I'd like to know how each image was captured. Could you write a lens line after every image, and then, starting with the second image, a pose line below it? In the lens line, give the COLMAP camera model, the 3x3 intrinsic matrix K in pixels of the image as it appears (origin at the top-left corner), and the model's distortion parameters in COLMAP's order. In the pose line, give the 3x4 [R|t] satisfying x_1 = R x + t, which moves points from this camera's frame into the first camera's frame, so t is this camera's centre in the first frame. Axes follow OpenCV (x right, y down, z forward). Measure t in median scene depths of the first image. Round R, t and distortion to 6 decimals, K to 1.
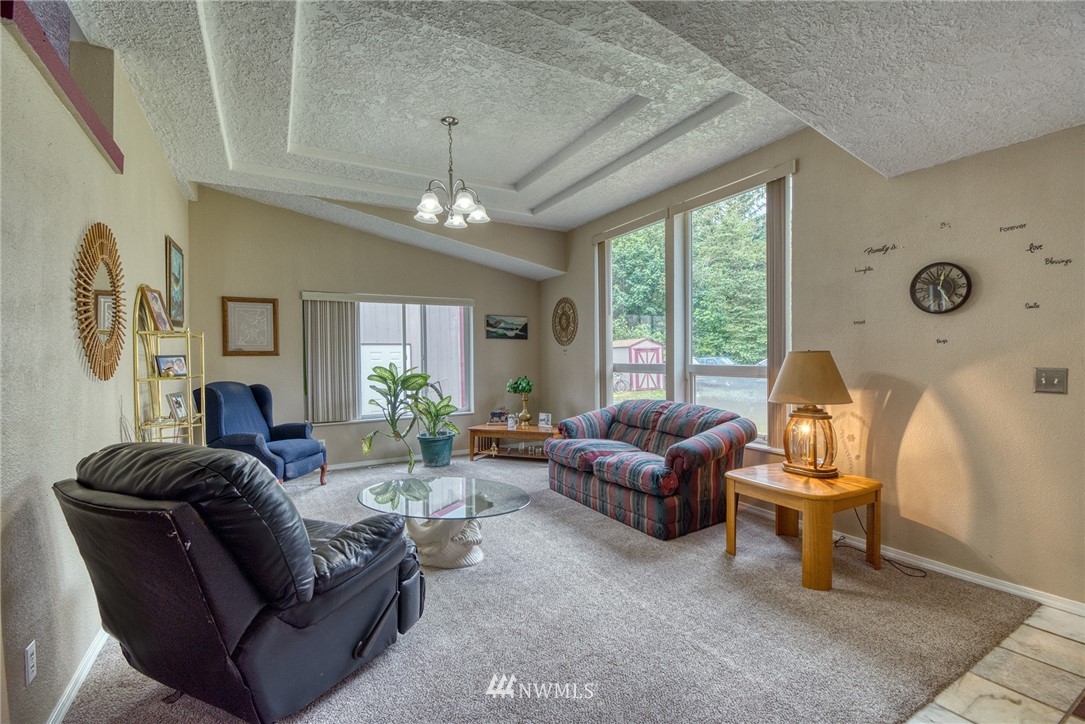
lens RADIAL K [[486.1, 0, 542.5], [0, 486.1, 366.3], [0, 0, 1]] dist [0.004085, -0.005078]
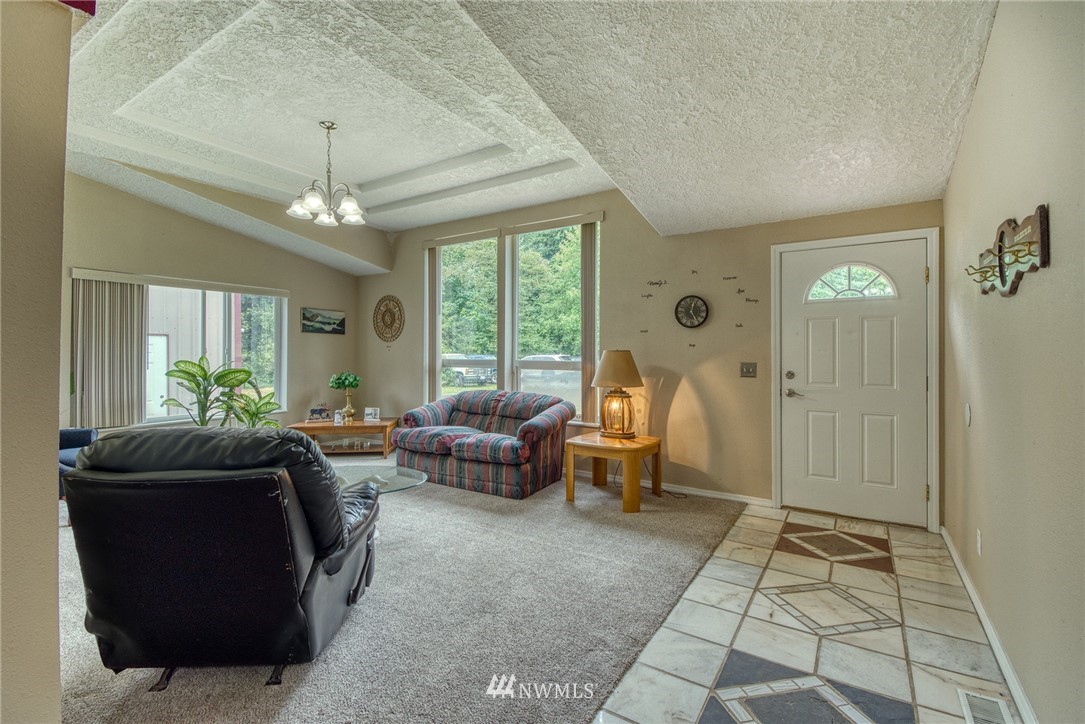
lens RADIAL K [[486.1, 0, 547.4], [0, 486.1, 353.4], [0, 0, 1]] dist [0.004085, -0.005078]
pose [[0.884303, 0.012615, 0.466742, -0.254542], [-0.002587, 0.999752, -0.022118, 0.008203], [-0.466905, 0.018352, 0.884117, -0.134888]]
